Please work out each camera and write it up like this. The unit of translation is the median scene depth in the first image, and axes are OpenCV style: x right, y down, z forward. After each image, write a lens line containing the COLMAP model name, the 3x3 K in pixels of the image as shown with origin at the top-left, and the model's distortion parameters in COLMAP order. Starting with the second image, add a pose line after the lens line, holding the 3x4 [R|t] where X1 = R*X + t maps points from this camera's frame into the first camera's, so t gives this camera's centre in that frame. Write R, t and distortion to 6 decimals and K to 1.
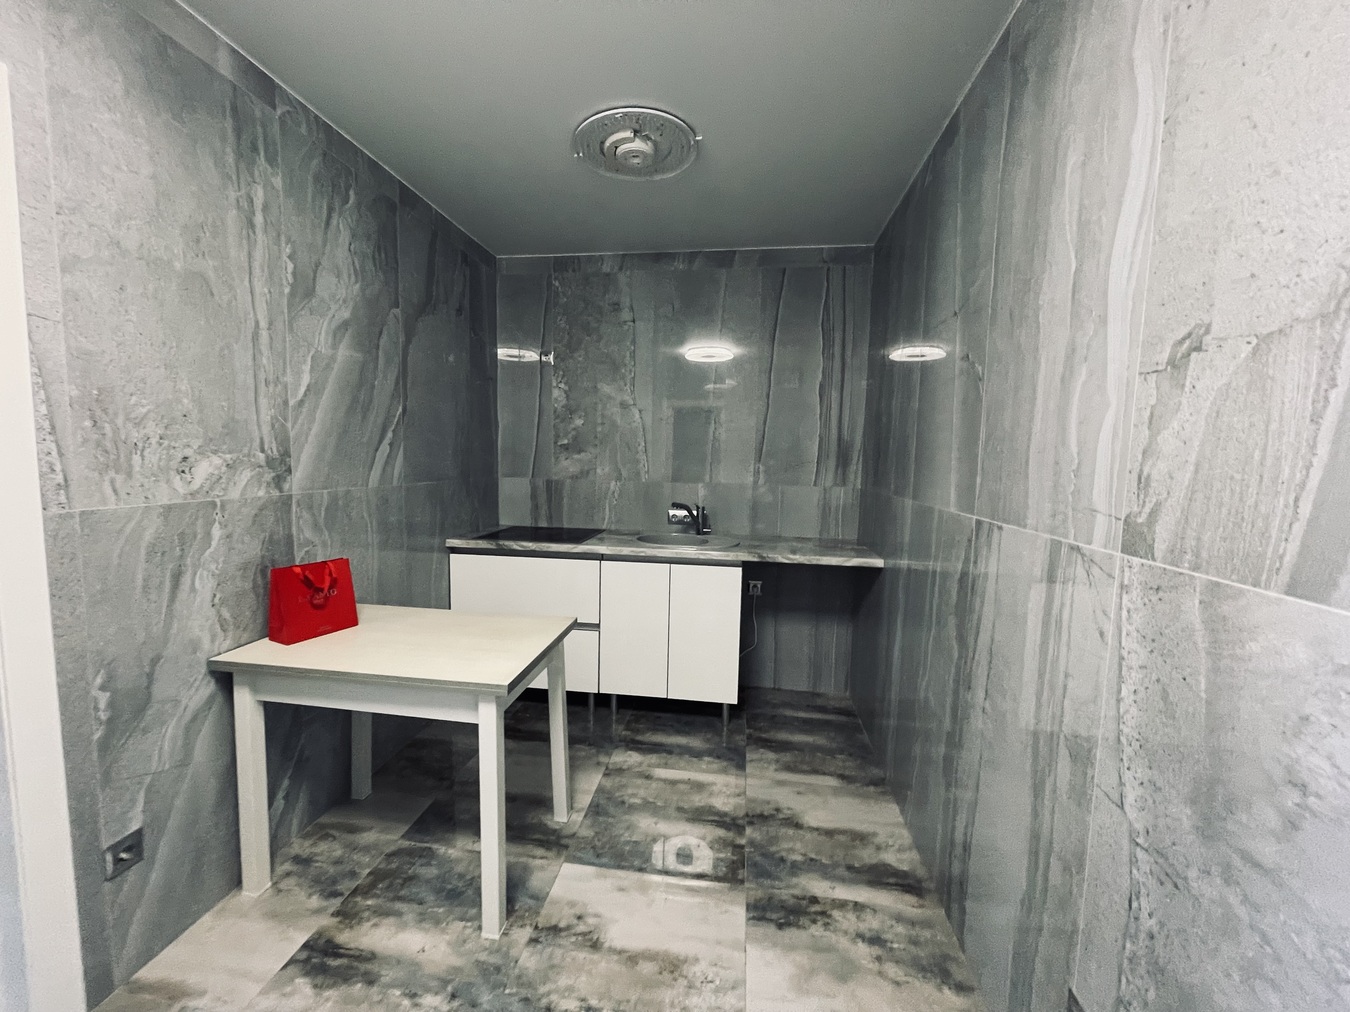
lens RADIAL K [[544.0, 0, 672.0], [0, 544.0, 508.2], [0, 0, 1]] dist [-0.007406, -0.000080]
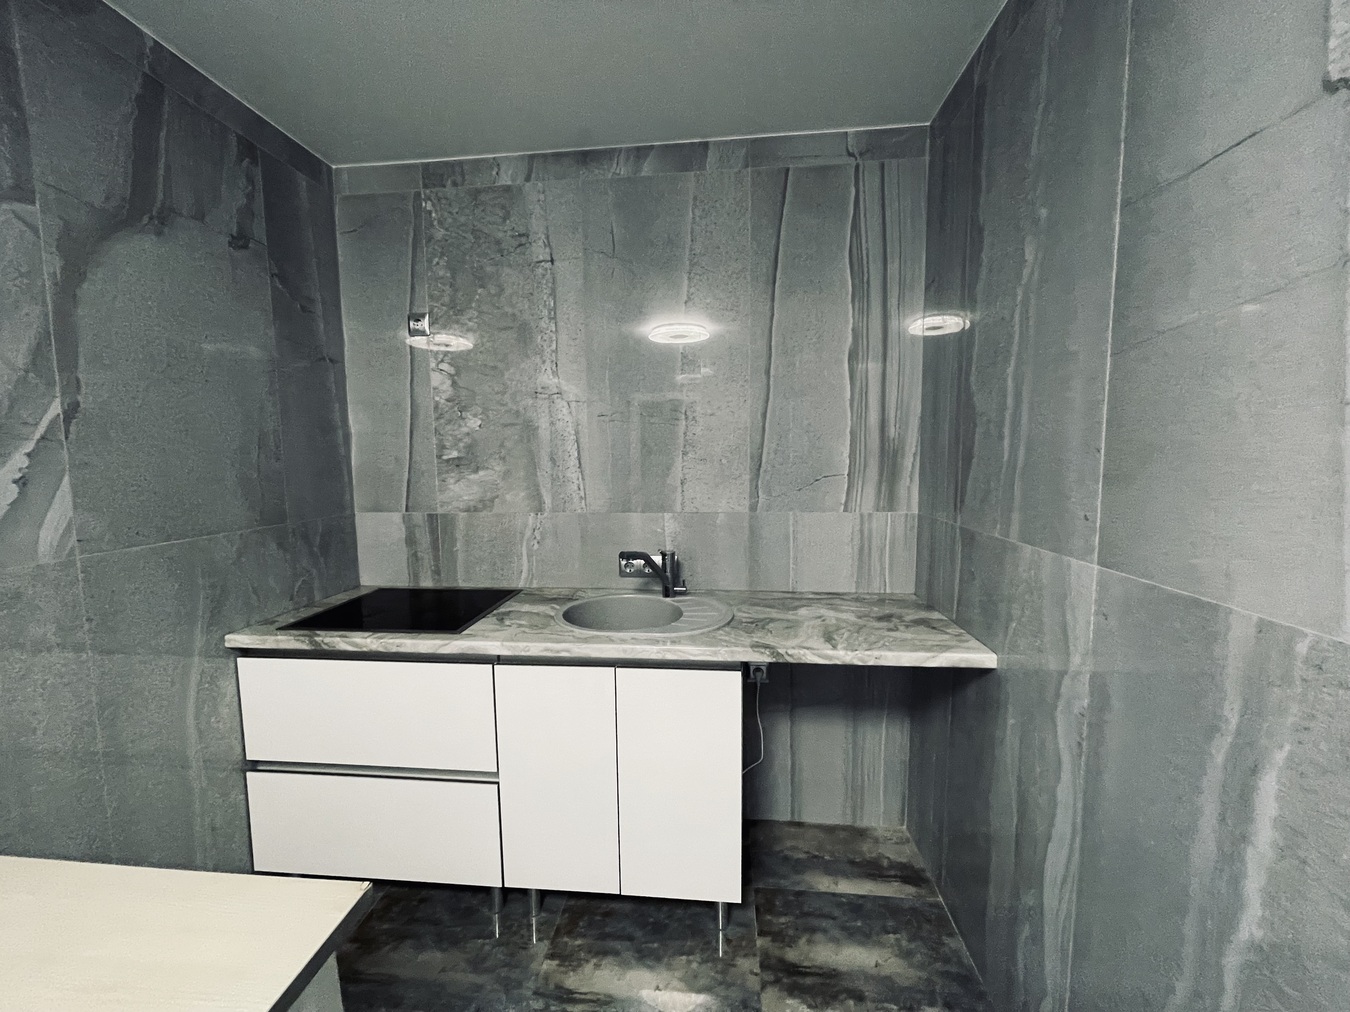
lens RADIAL K [[544.0, 0, 676.0], [0, 544.0, 504.5], [0, 0, 1]] dist [-0.007406, -0.000080]
pose [[0.998287, -0.037781, 0.044678, 0.034978], [0.037911, 0.999279, -0.002063, -0.054230], [-0.044568, 0.003753, 0.998999, 0.363656]]
